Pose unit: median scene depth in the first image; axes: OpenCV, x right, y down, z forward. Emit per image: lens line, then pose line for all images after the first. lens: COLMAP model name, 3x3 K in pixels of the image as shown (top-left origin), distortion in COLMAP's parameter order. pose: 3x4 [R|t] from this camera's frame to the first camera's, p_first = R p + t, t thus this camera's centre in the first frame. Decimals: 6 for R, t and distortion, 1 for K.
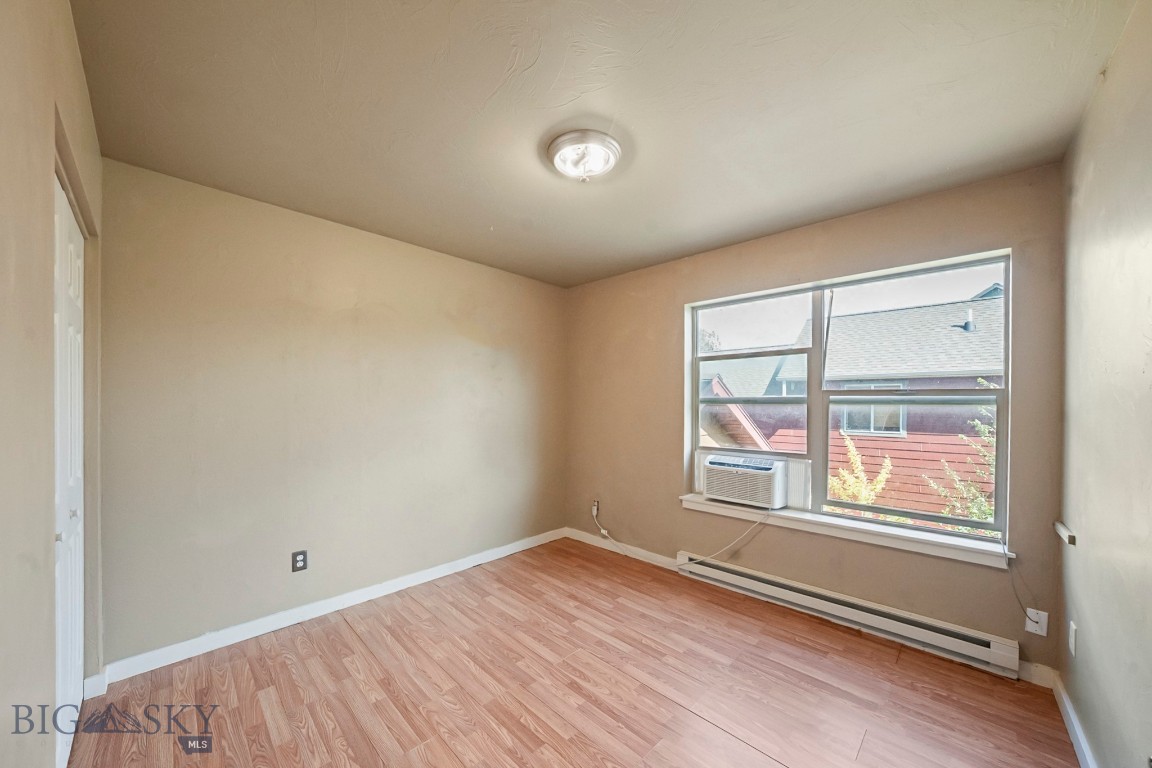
lens RADIAL K [[407.8, 0, 595.6], [0, 407.8, 407.3], [0, 0, 1]] dist [-0.019914, 0.002503]
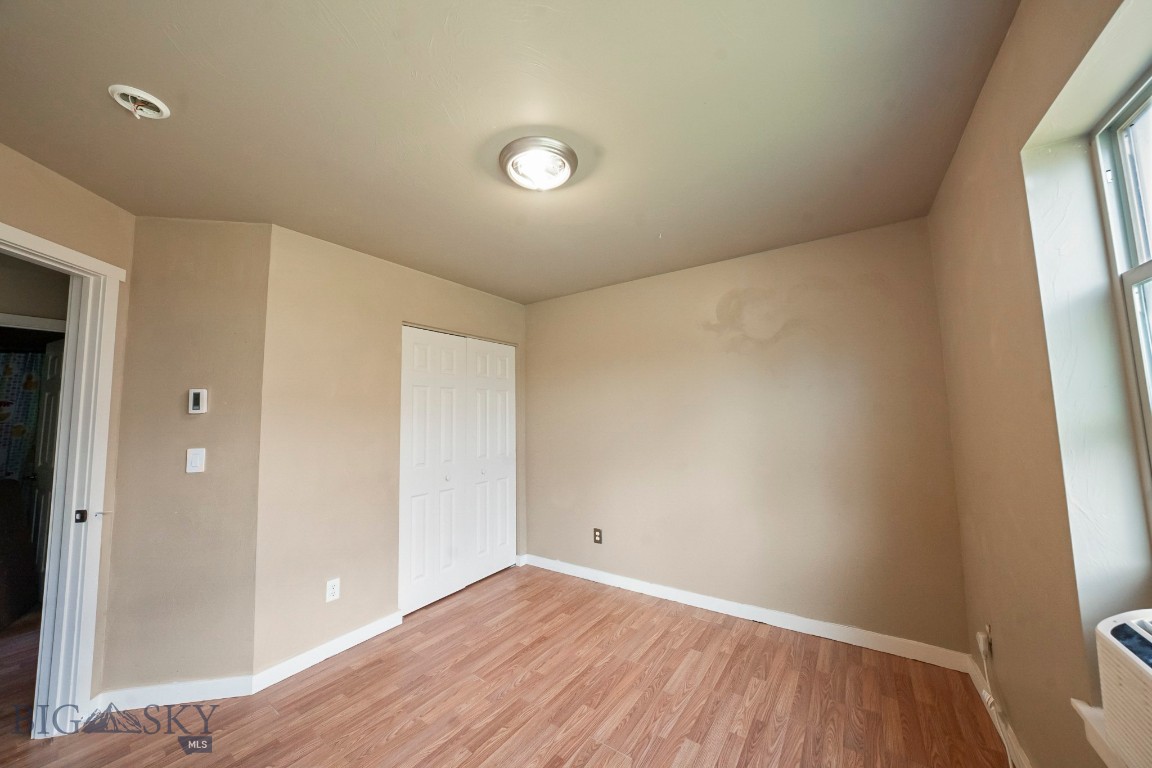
lens RADIAL K [[407.8, 0, 575.3], [0, 407.8, 376.6], [0, 0, 1]] dist [-0.019914, 0.002503]
pose [[0.128659, -0.101259, -0.986506, 0.680446], [0.011677, 0.994859, -0.100594, -0.022197], [0.991620, 0.001423, 0.129180, 0.737455]]
